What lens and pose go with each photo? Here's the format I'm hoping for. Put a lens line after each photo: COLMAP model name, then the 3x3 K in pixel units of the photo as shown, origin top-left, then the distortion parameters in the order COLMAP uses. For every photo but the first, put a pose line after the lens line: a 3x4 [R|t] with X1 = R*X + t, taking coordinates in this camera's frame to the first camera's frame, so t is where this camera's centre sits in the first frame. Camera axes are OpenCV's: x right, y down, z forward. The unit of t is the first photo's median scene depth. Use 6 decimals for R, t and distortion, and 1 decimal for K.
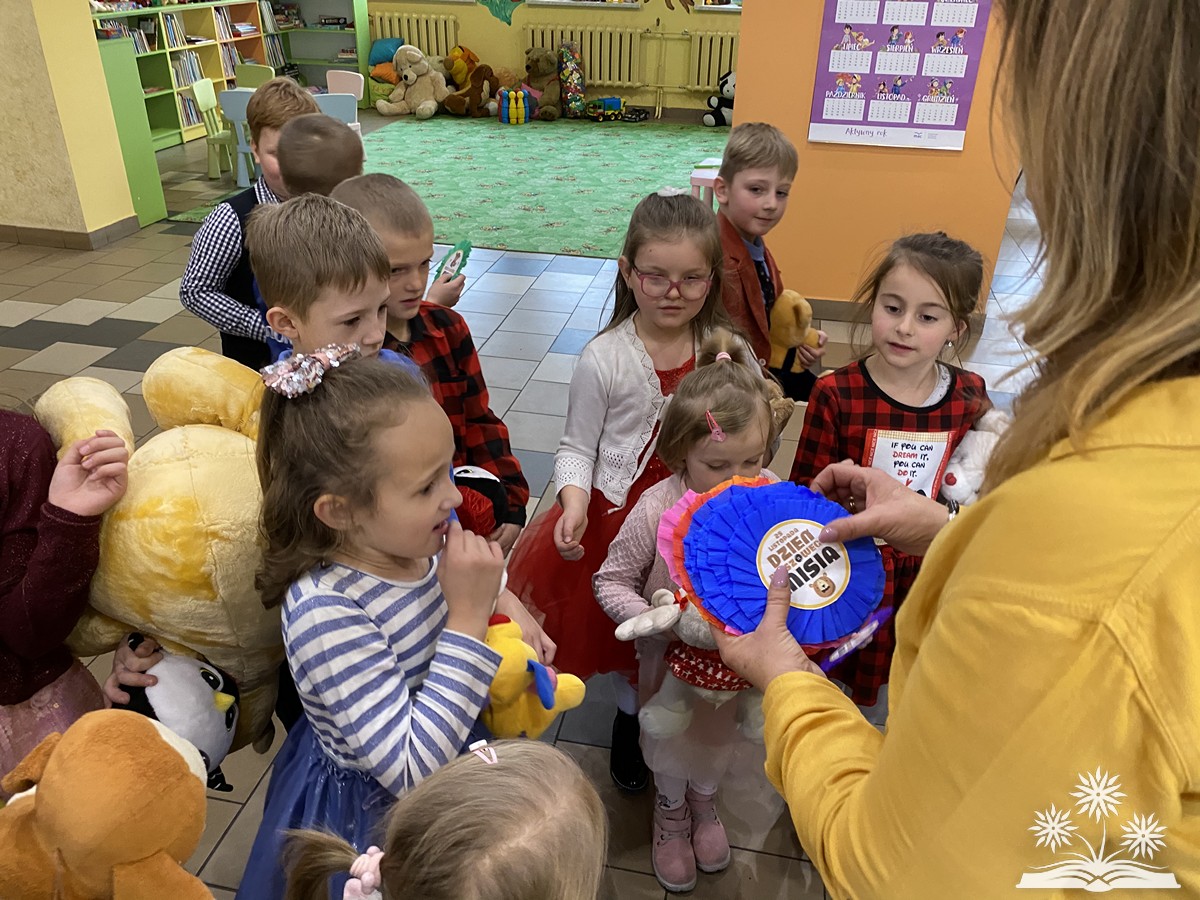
lens RADIAL K [[917.8, 0, 597.9], [0, 917.8, 437.3], [0, 0, 1]] dist [0.002338, 0.000712]
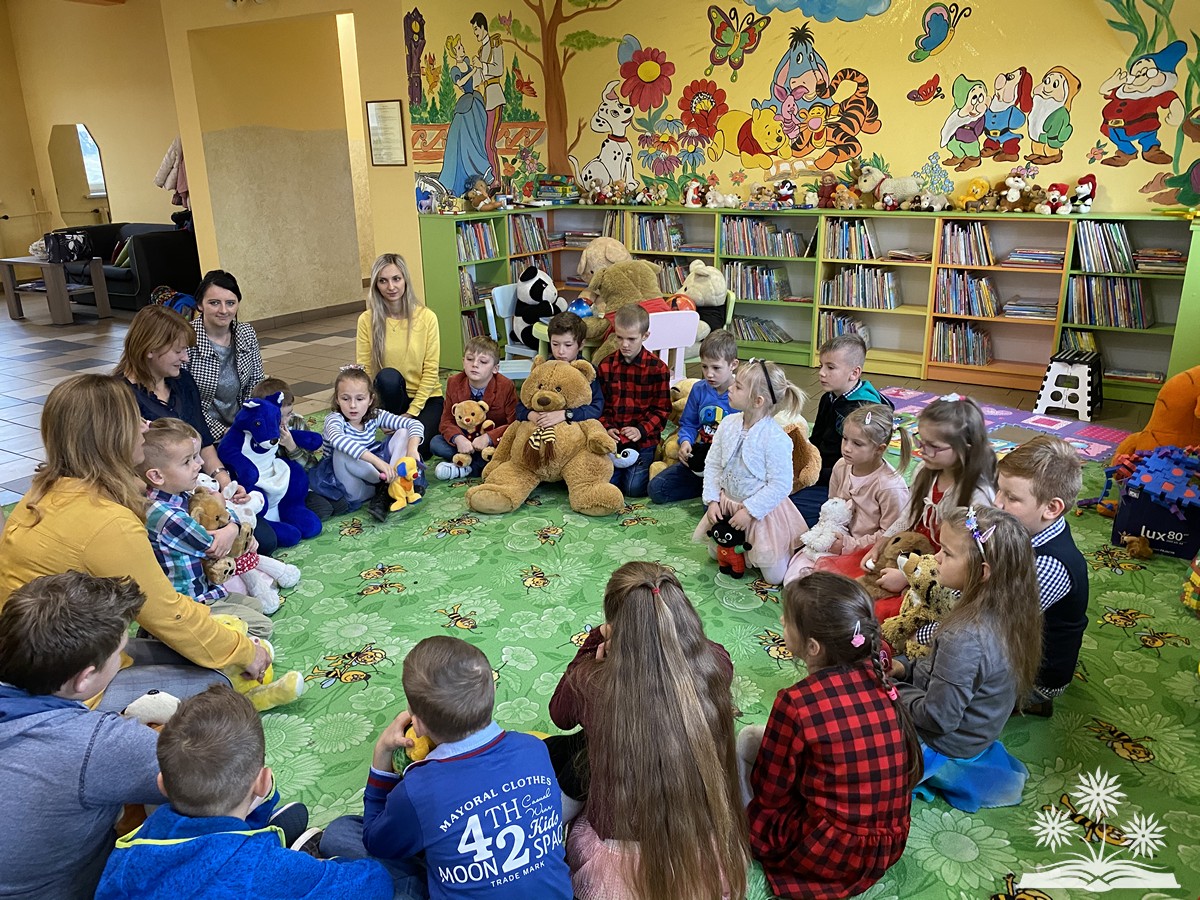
lens RADIAL K [[915.6, 0, 603.5], [0, 915.6, 453.2], [0, 0, 1]] dist [-0.000078, 0.005924]
pose [[-0.341482, 0.279701, -0.897306, 0.365162], [-0.441652, 0.794976, 0.415880, -0.532068], [0.829659, 0.538312, -0.147940, 1.042888]]
